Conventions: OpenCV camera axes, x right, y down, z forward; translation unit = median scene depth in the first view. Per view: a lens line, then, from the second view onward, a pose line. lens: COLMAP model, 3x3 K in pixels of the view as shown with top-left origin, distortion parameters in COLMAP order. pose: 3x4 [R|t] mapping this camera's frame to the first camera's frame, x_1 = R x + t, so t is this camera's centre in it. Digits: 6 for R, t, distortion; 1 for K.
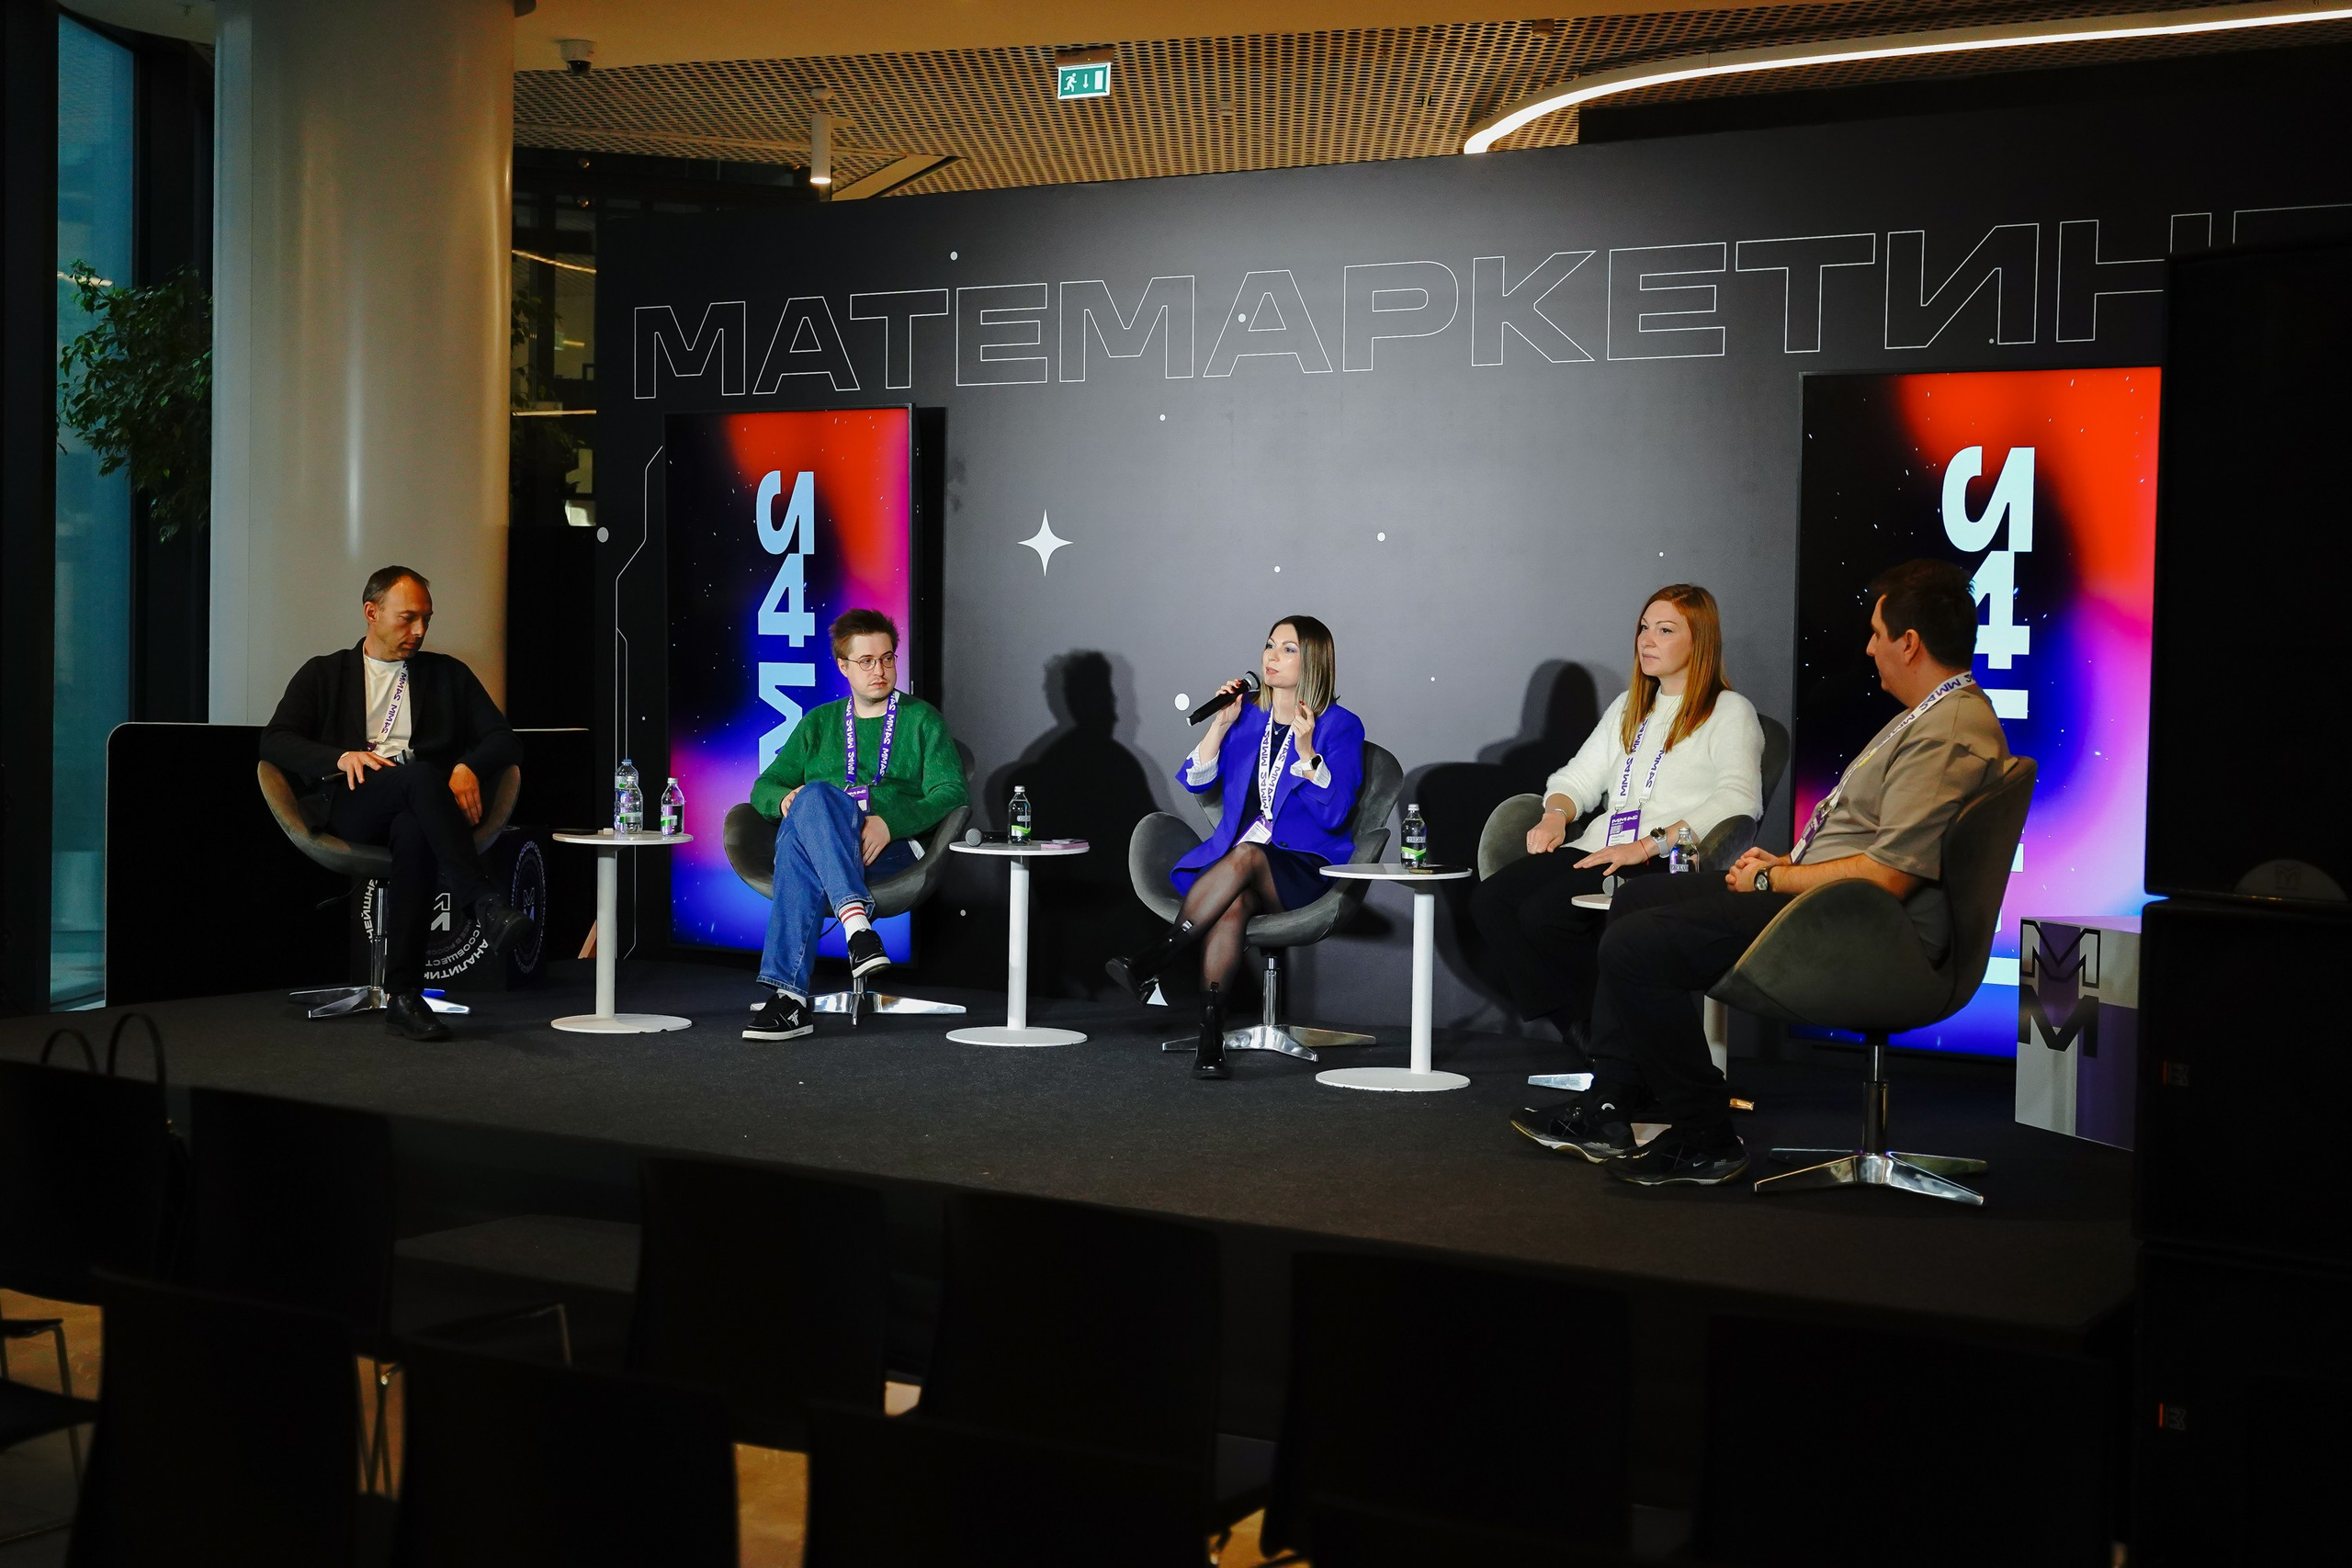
lens RADIAL K [[2964.8, 0, 1175.1], [0, 2964.8, 783.5], [0, 0, 1]] dist [0.006700, 0.000000]
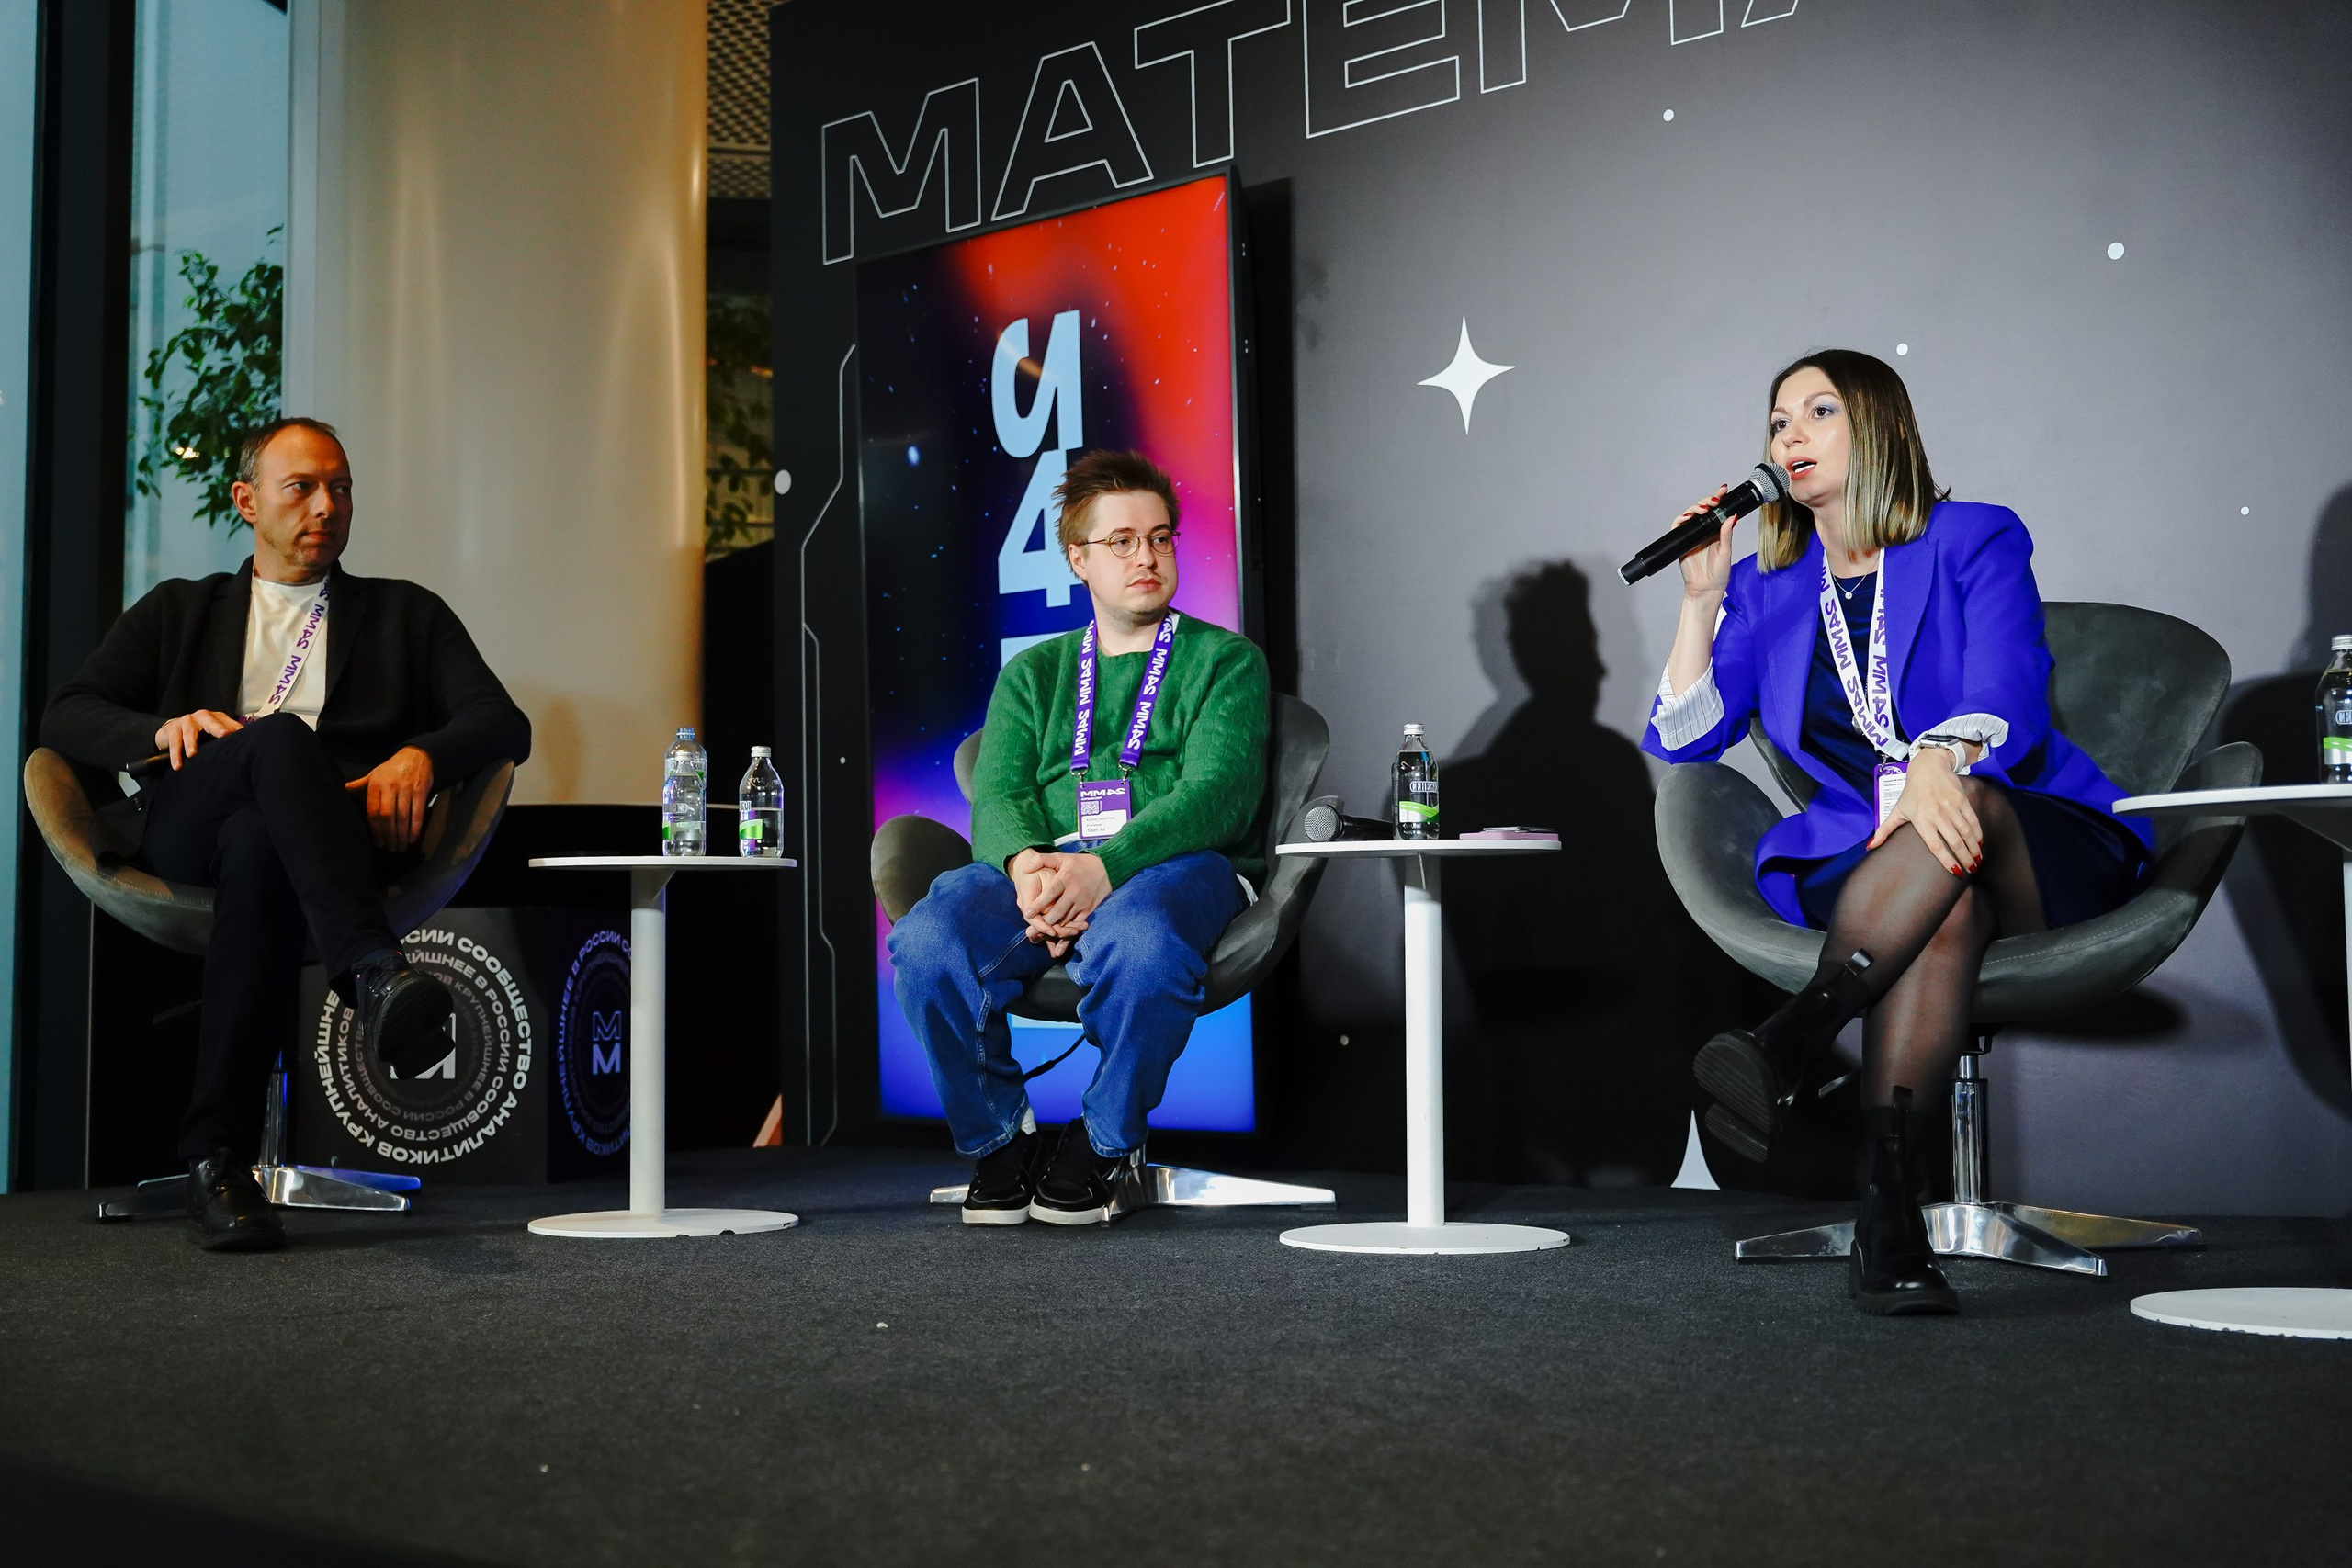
lens RADIAL K [[2756.8, 0, 1162.6], [0, 2756.8, 786.7], [0, 0, 1]] dist [-0.013041, 0.000000]
pose [[0.984003, -0.039589, -0.173697, -0.013217], [0.020517, 0.993692, -0.110253, 0.057859], [0.176966, 0.104925, 0.978608, 0.515875]]
